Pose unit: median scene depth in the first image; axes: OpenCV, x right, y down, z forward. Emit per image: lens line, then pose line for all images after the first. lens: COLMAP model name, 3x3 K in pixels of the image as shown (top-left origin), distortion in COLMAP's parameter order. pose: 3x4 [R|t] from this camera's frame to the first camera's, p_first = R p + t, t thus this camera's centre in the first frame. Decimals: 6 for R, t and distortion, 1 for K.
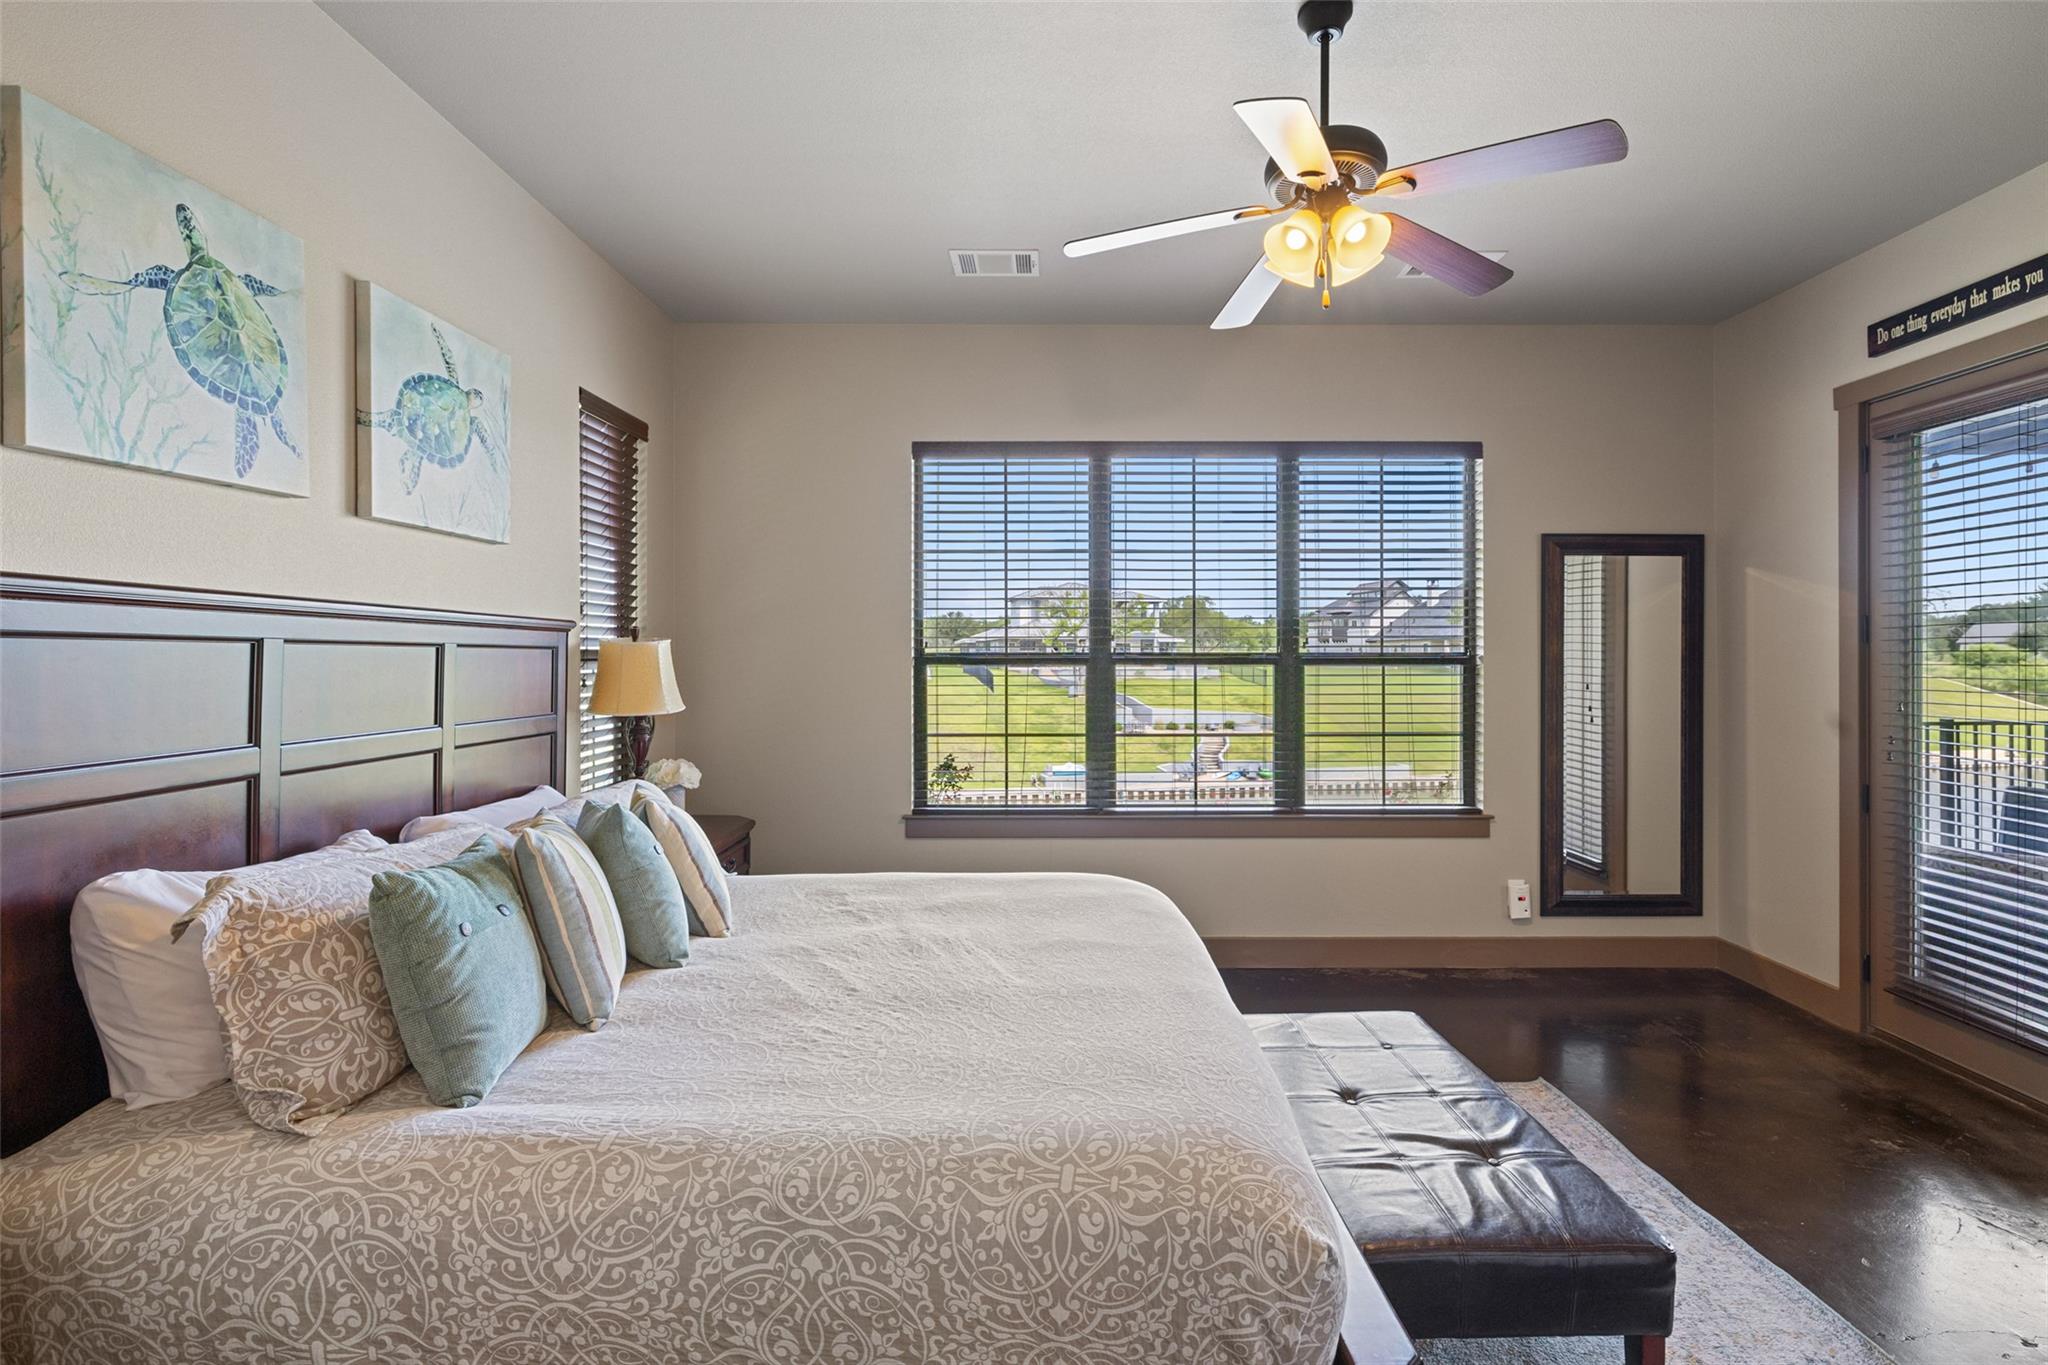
lens RADIAL K [[948.1, 0, 1059.4], [0, 948.1, 657.1], [0, 0, 1]] dist [0.002413, -0.000312]
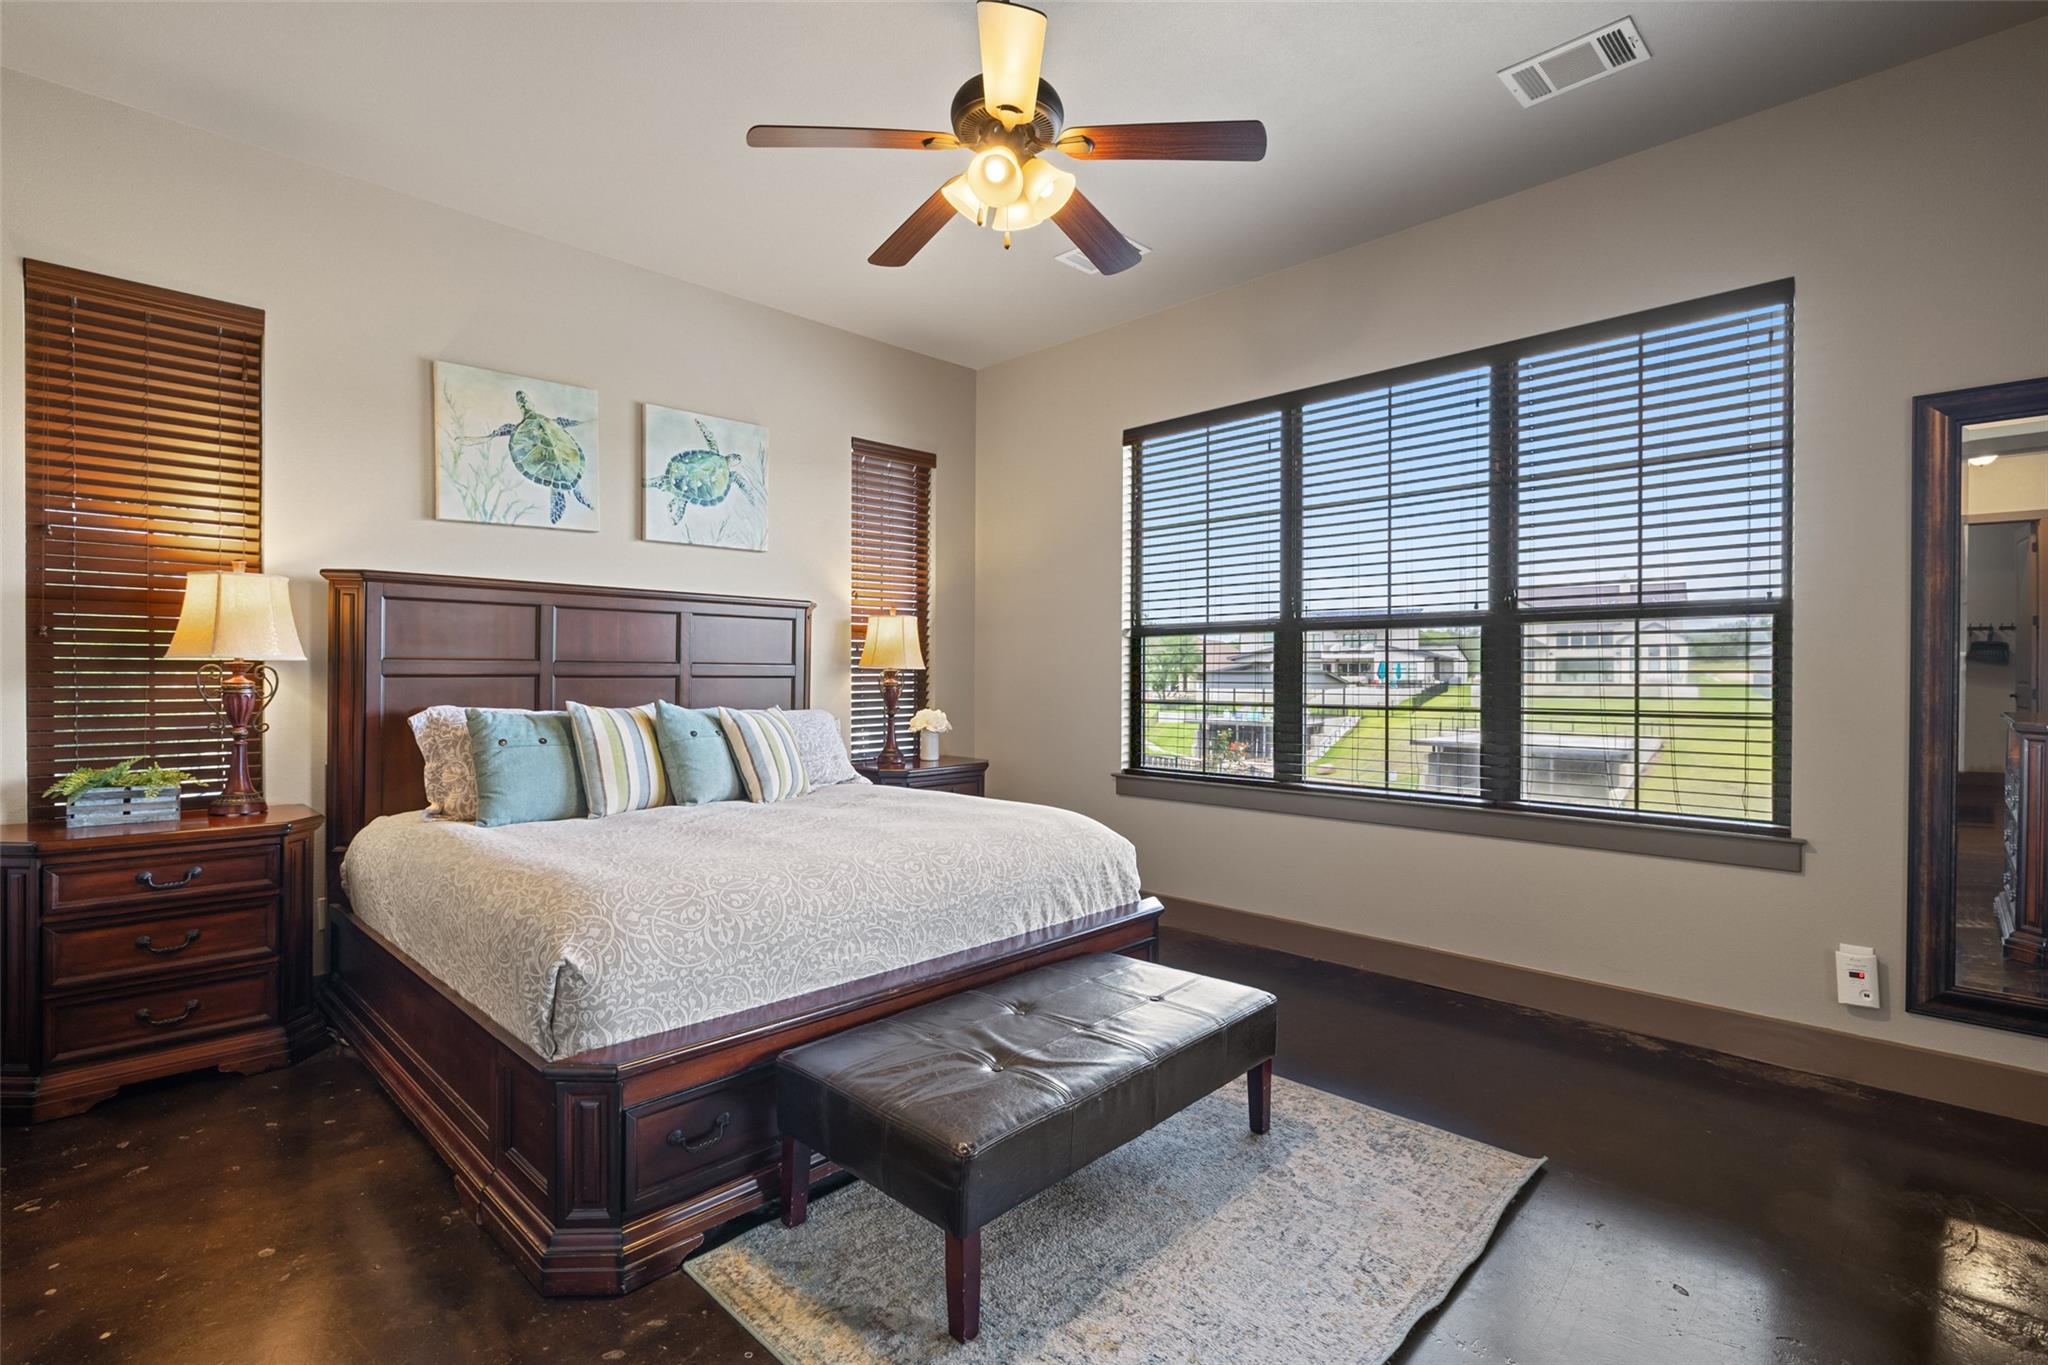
lens RADIAL K [[958.3, 0, 1014.7], [0, 958.3, 688.0], [0, 0, 1]] dist [-0.014006, 0.004790]
pose [[0.695027, 0.011030, -0.718899, 0.812627], [-0.002239, 0.999911, 0.013177, 0.080067], [0.718980, -0.007549, 0.694990, 0.219074]]
